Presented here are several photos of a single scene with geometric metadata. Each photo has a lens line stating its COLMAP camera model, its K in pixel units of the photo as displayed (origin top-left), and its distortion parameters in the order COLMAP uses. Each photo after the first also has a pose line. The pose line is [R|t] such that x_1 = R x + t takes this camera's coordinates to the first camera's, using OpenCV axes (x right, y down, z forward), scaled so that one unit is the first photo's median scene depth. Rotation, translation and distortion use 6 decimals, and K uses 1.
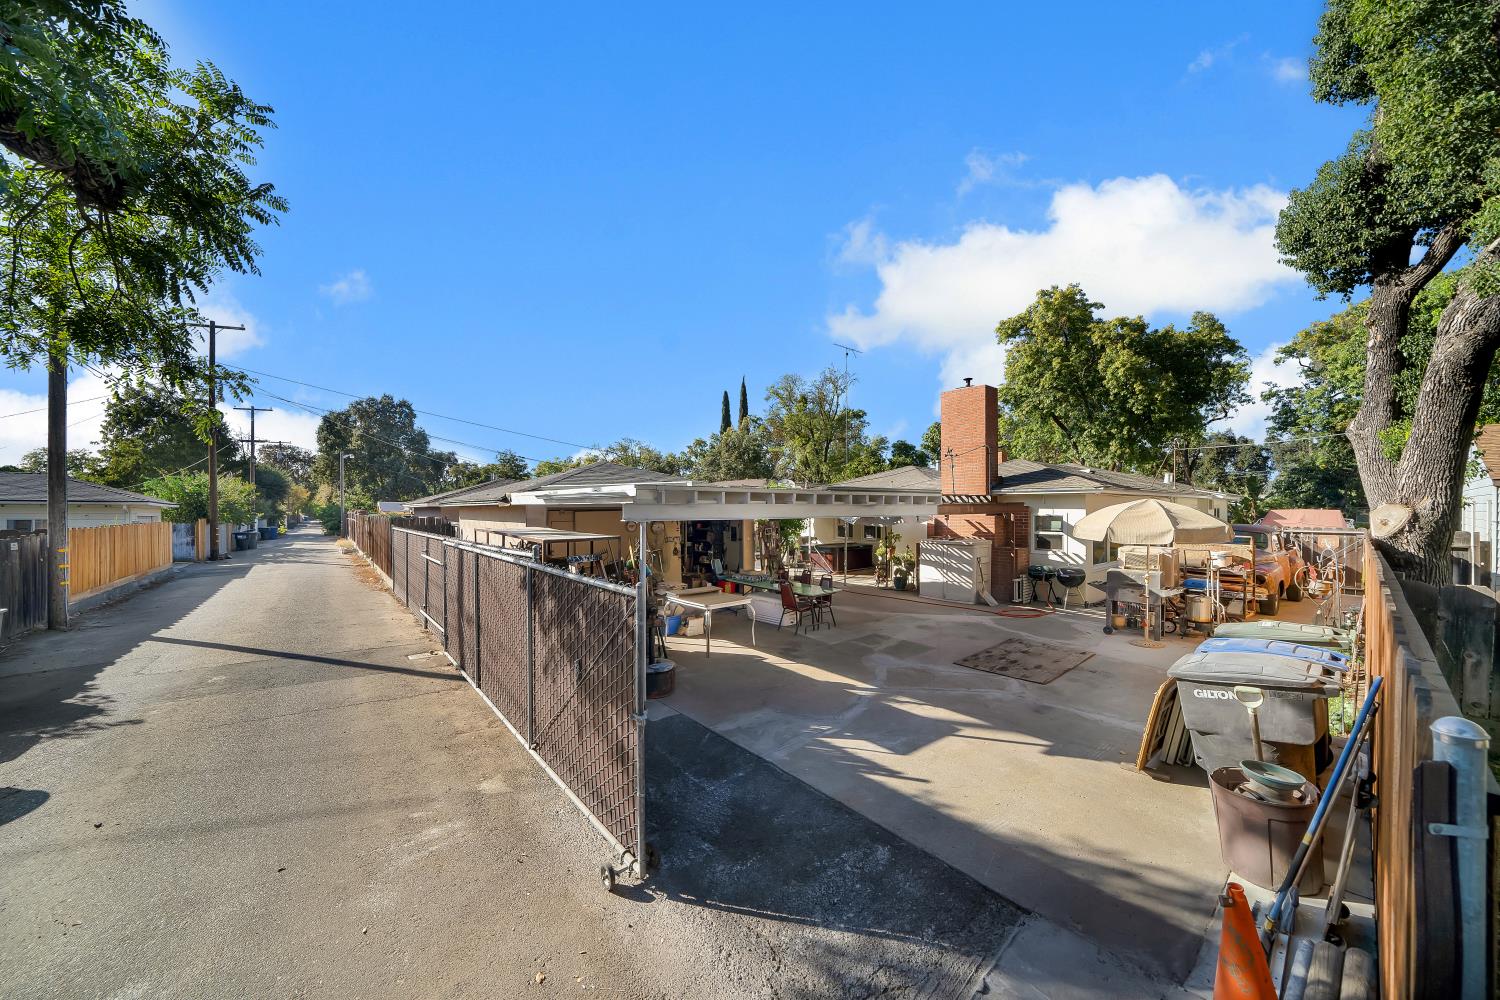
lens RADIAL K [[531.5, 0, 755.2], [0, 531.5, 513.4], [0, 0, 1]] dist [-0.017481, -0.000012]
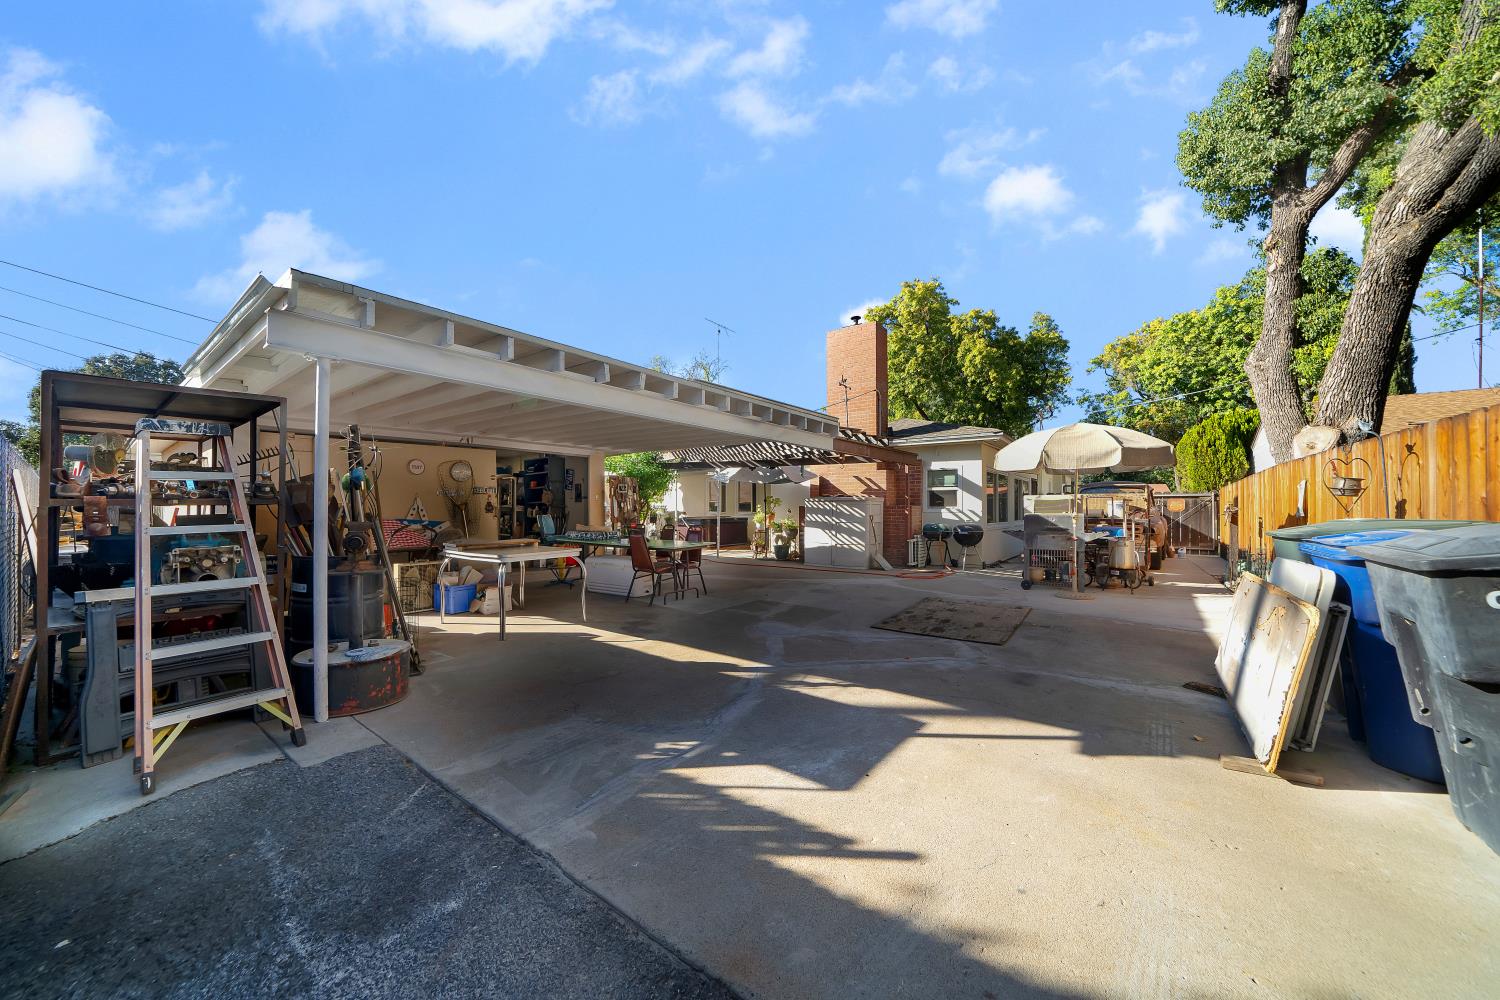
lens RADIAL K [[534.4, 0, 755.0], [0, 534.4, 502.6], [0, 0, 1]] dist [-0.017760, -0.000189]
pose [[0.971349, 0.001573, 0.237651, 0.031289], [0.001579, 0.999913, -0.013070, 0.074200], [-0.237651, 0.013071, 0.971263, 0.201212]]
